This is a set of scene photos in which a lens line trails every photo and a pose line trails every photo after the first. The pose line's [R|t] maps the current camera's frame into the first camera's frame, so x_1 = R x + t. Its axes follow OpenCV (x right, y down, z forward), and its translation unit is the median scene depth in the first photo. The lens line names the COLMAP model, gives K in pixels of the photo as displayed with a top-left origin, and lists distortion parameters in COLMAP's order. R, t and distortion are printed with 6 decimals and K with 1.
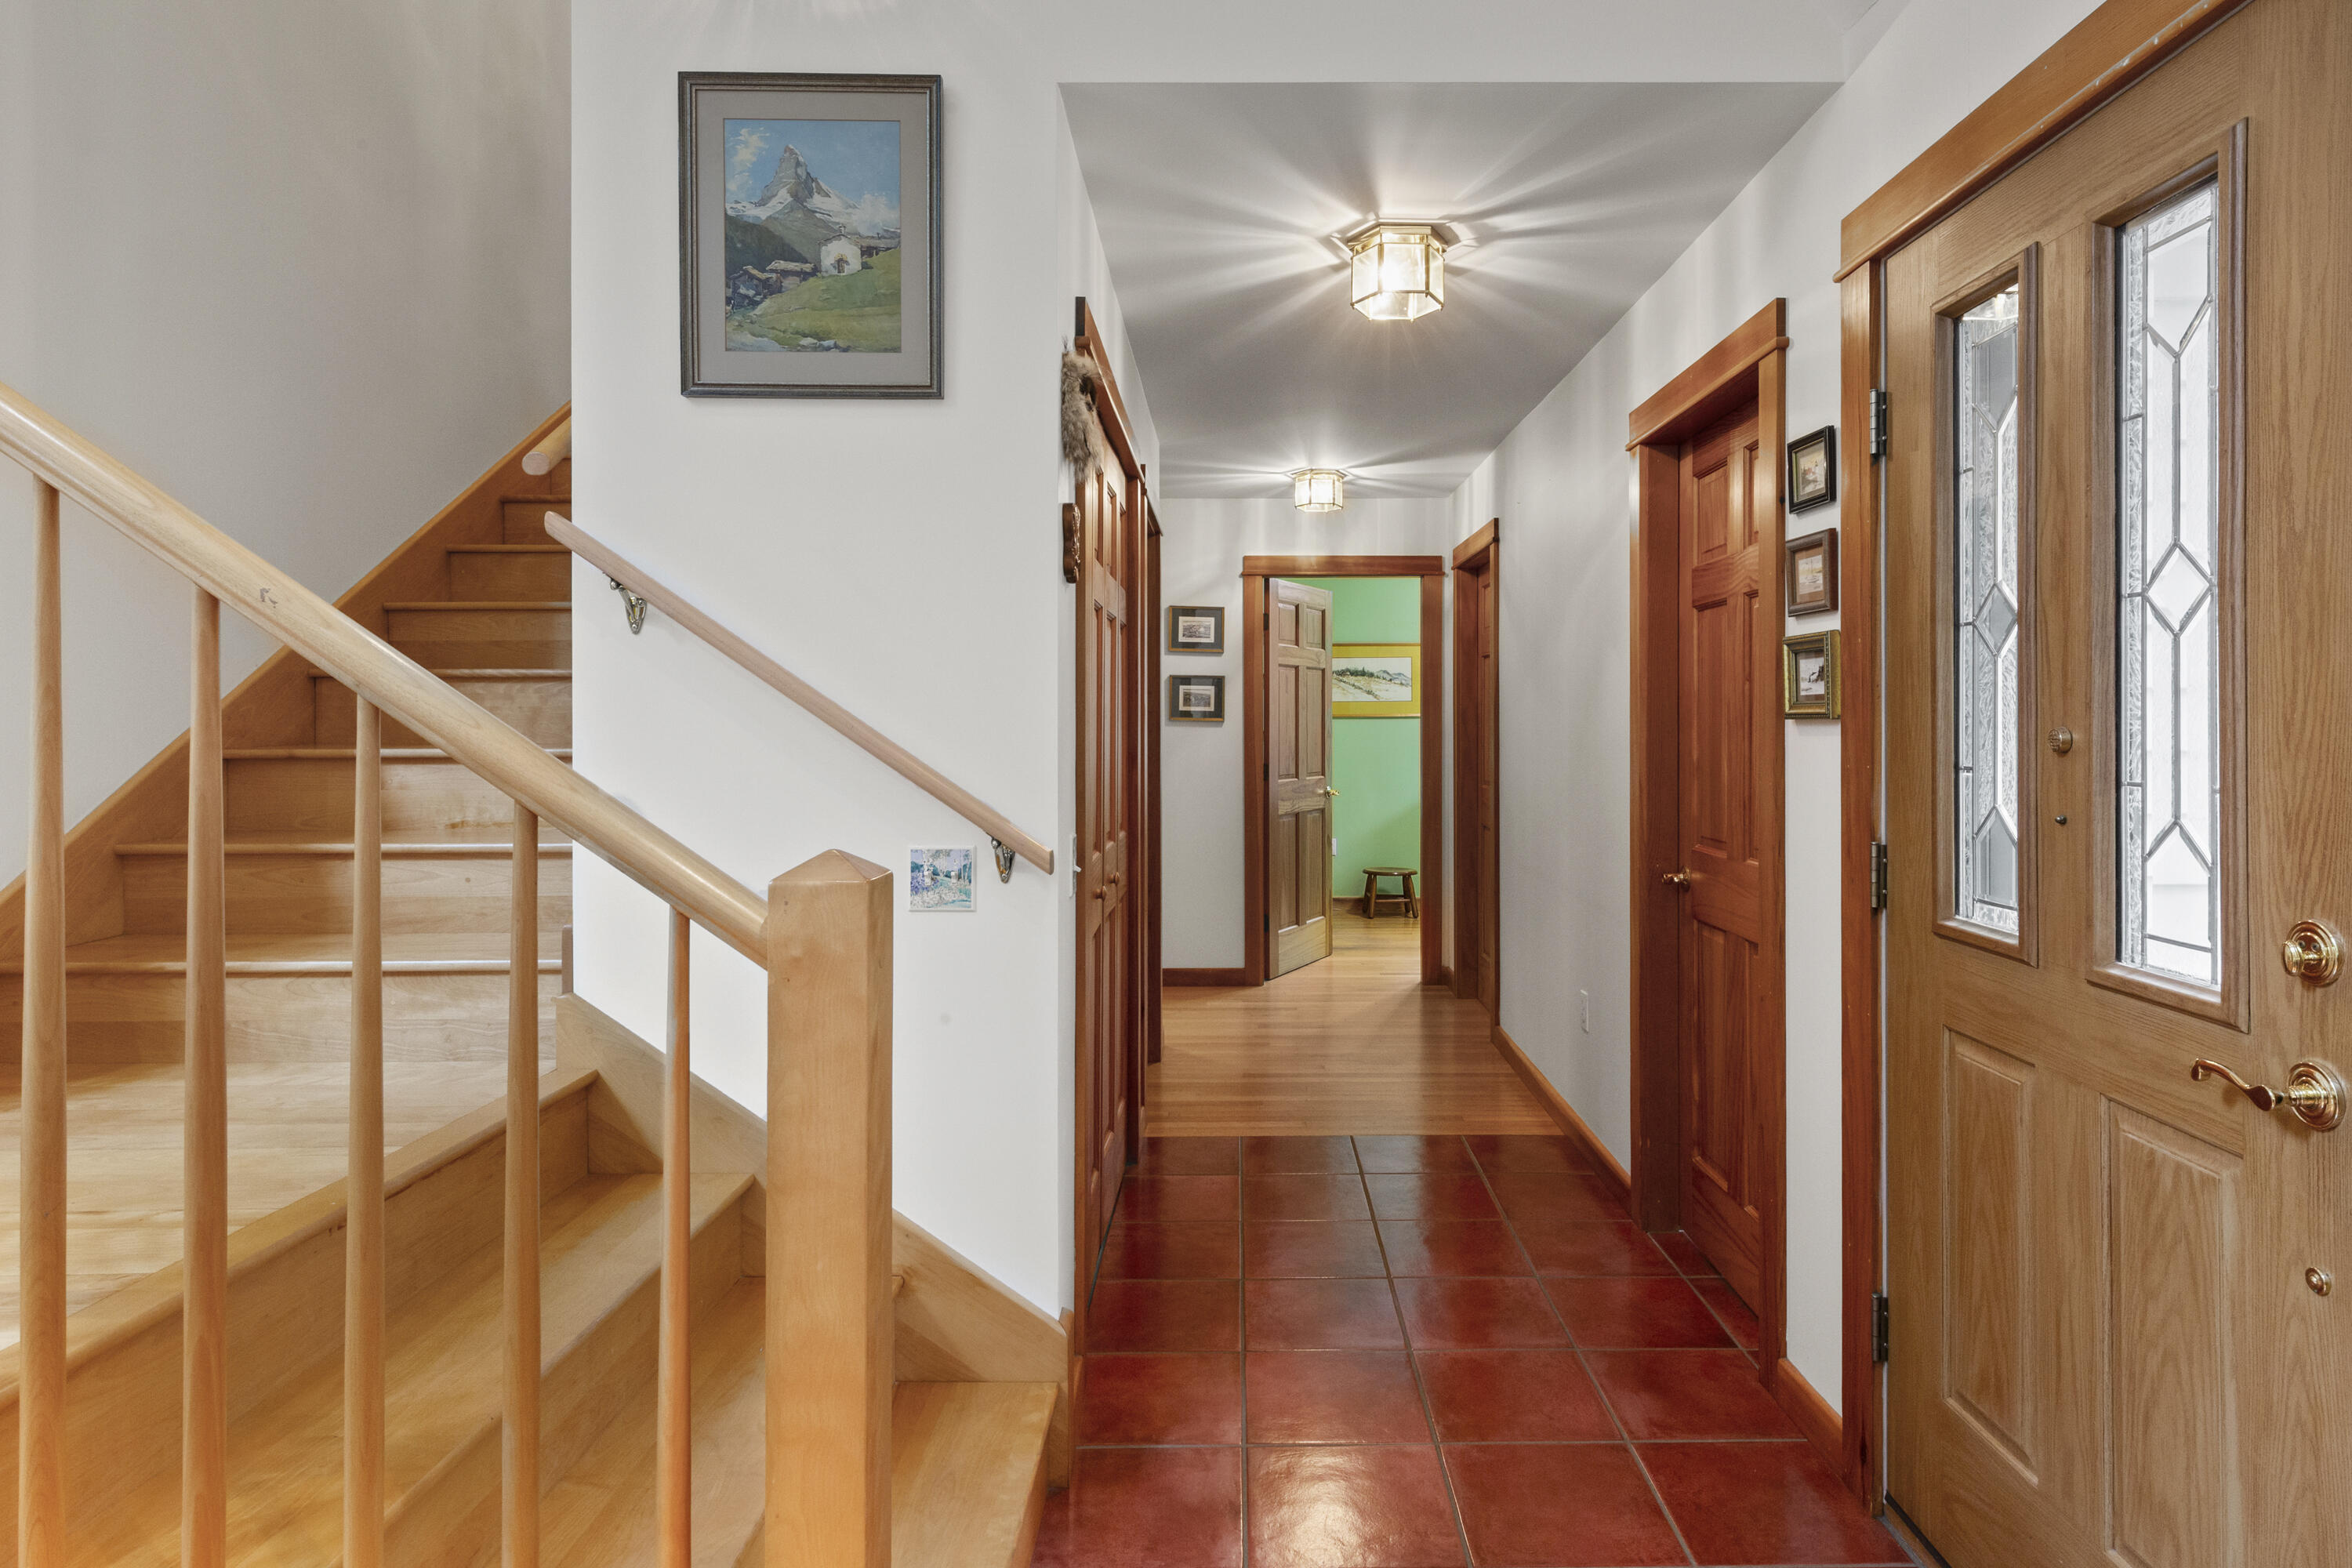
lens RADIAL K [[1285.0, 0, 1245.6], [0, 1285.0, 722.8], [0, 0, 1]] dist [-0.013561, 0.000361]
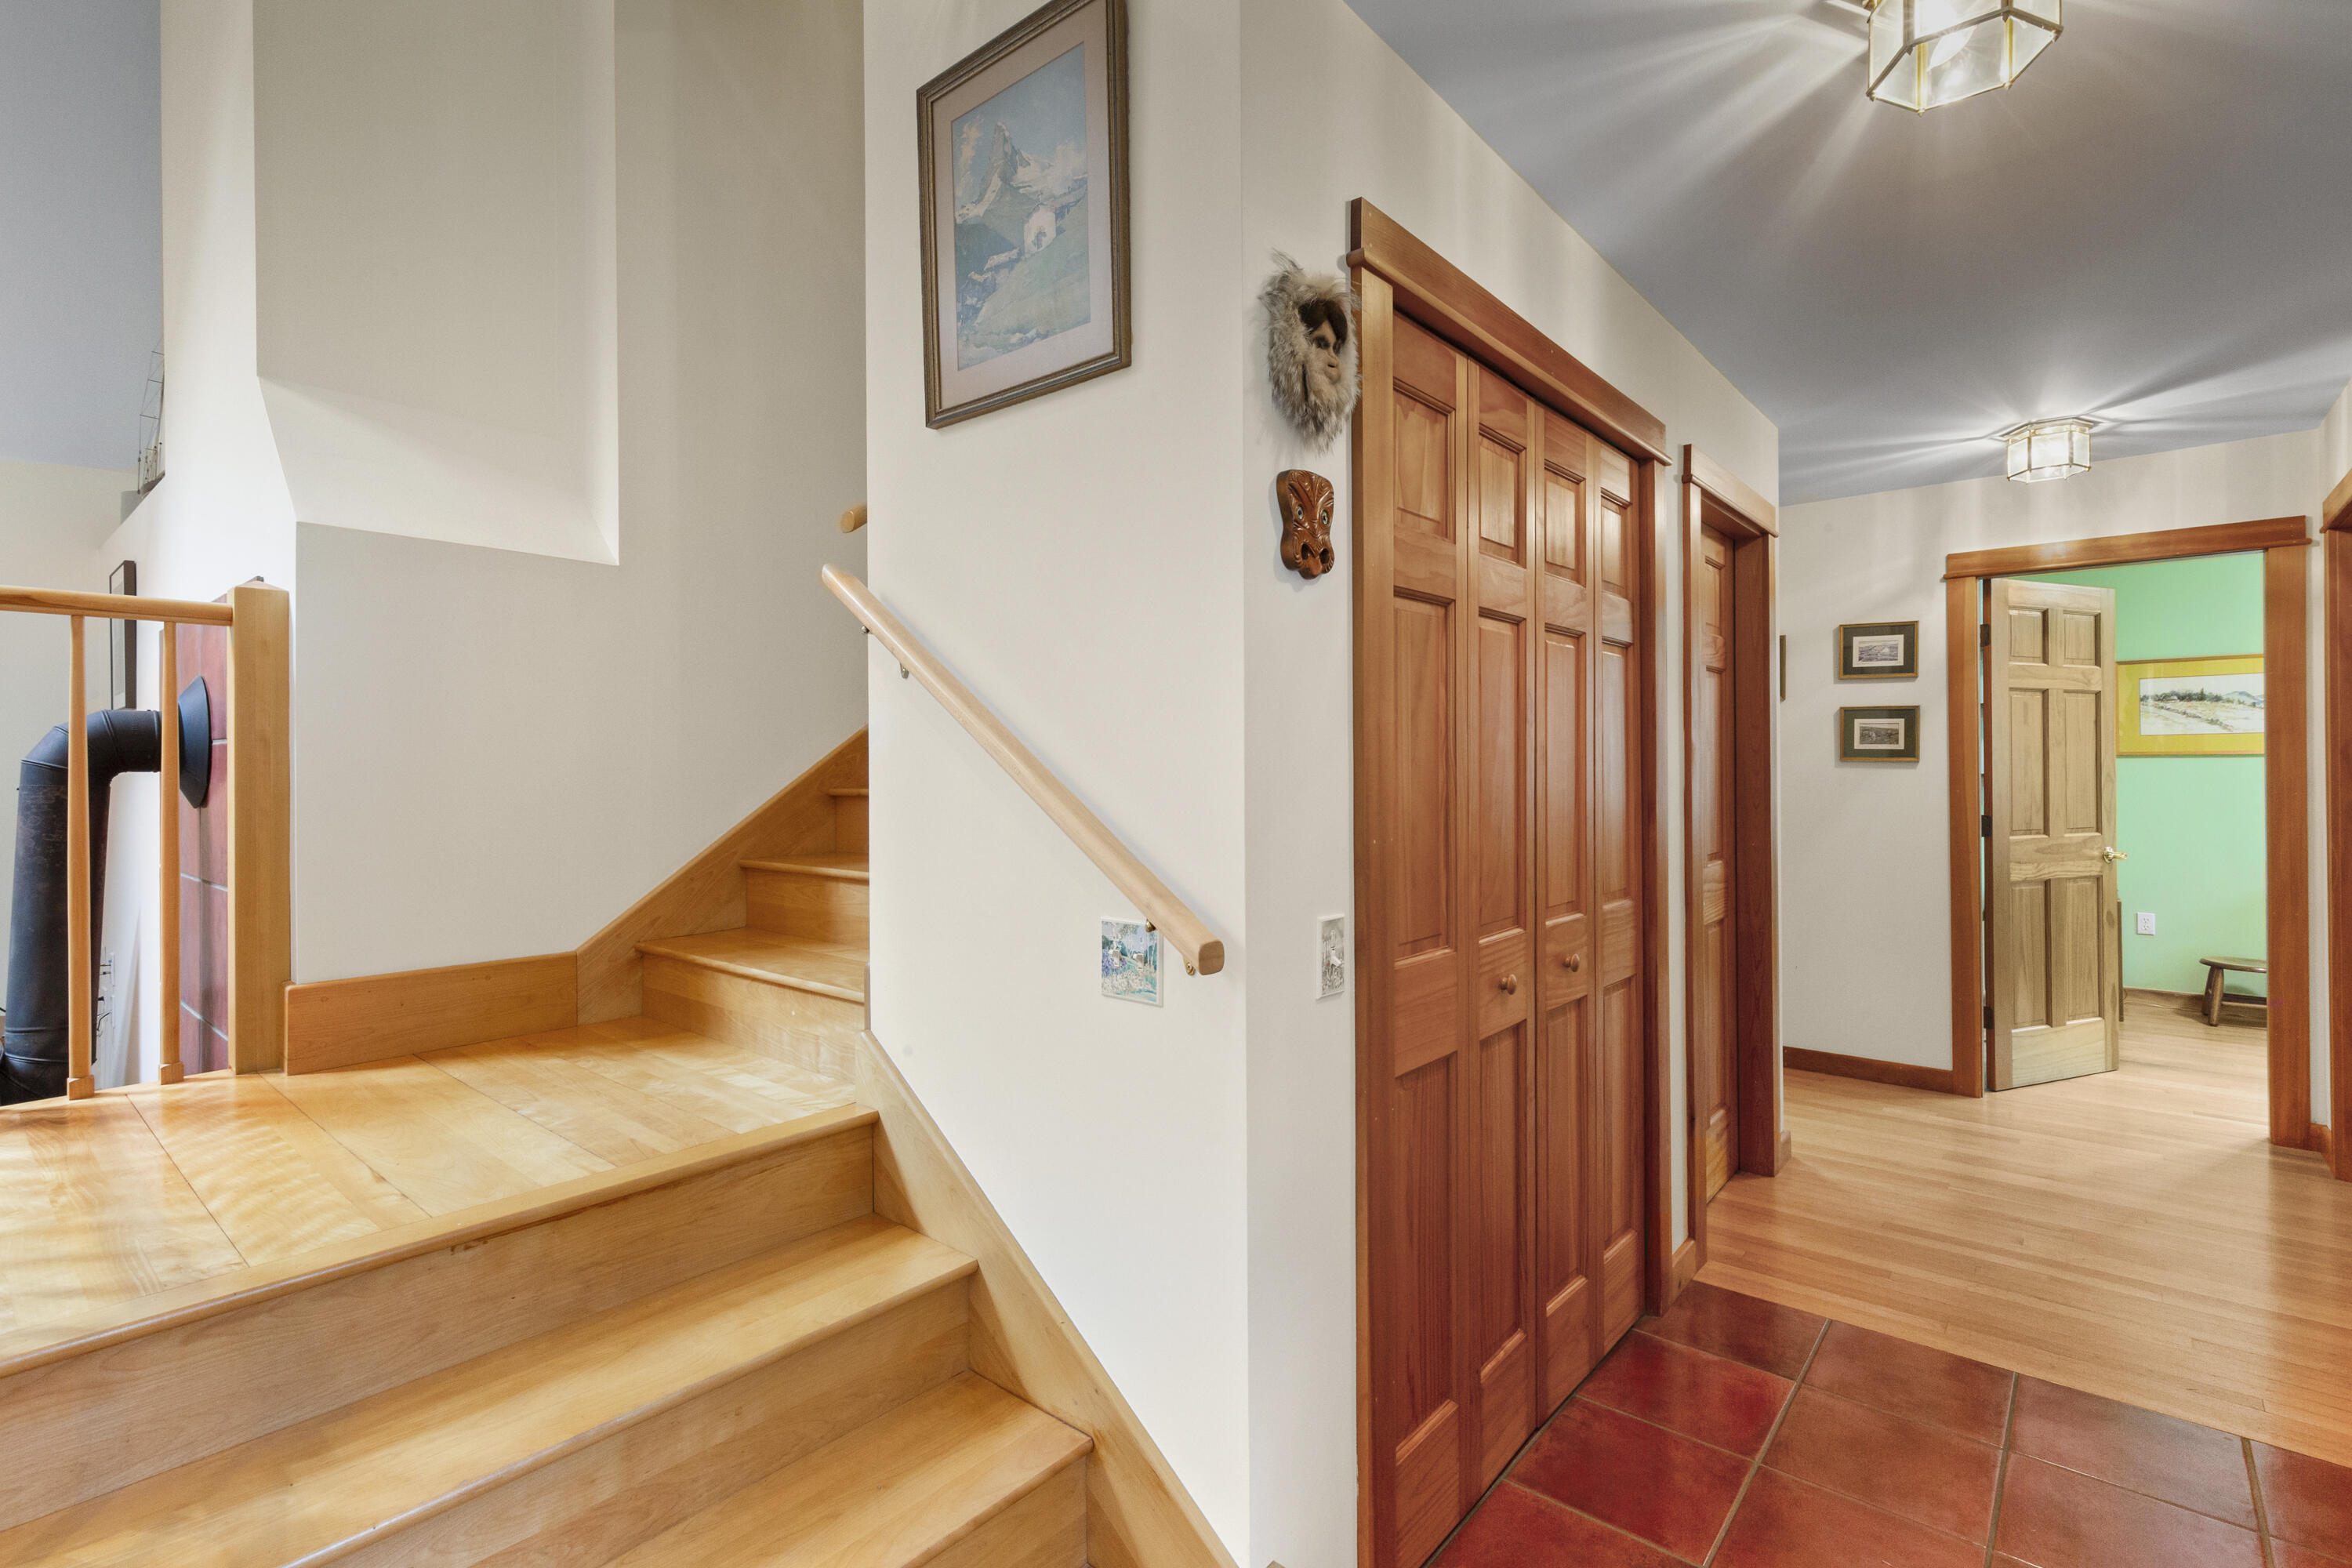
lens RADIAL K [[1075.4, 0, 1184.7], [0, 1075.4, 763.1], [0, 0, 1]] dist [0.005912, -0.001526]
pose [[0.751990, -0.004328, -0.659160, 0.160333], [0.003614, 0.999990, -0.002443, -0.000593], [0.659164, -0.000545, 0.751999, 0.350382]]
